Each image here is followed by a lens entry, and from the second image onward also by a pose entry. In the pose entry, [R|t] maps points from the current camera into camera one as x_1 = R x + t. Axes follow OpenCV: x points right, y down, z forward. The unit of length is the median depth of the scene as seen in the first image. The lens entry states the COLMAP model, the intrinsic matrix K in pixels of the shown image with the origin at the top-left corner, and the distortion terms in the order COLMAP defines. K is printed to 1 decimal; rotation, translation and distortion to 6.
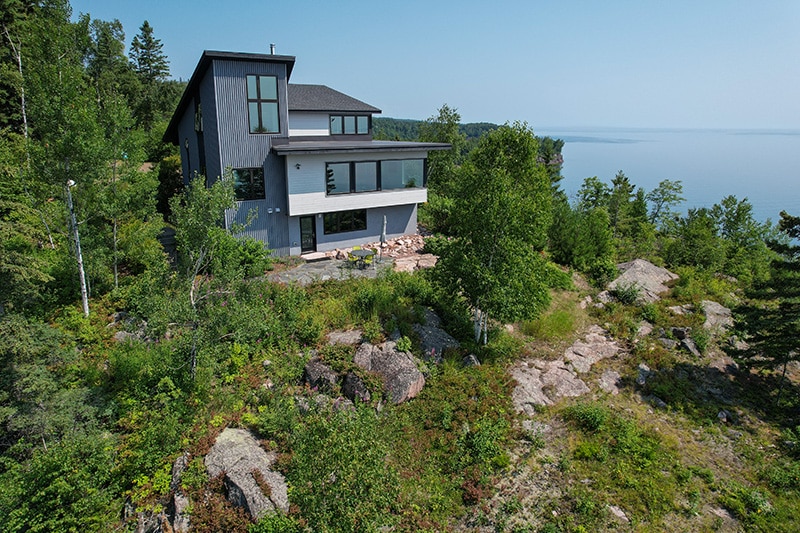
lens RADIAL K [[510.9, 0, 400.0], [0, 510.9, 266.5], [0, 0, 1]] dist [-0.091421, 0.072649]
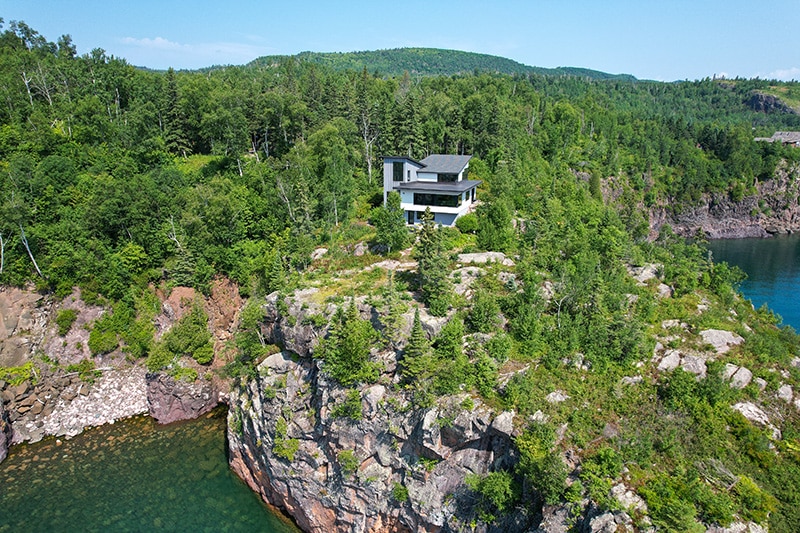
lens RADIAL K [[510.9, 0, 400.0], [0, 510.9, 266.5], [0, 0, 1]] dist [-0.091421, 0.072649]
pose [[0.572810, 0.221733, -0.789128, 2.775556], [-0.219678, 0.969027, 0.112823, -0.147352], [0.789703, 0.108728, 0.603778, -0.927997]]
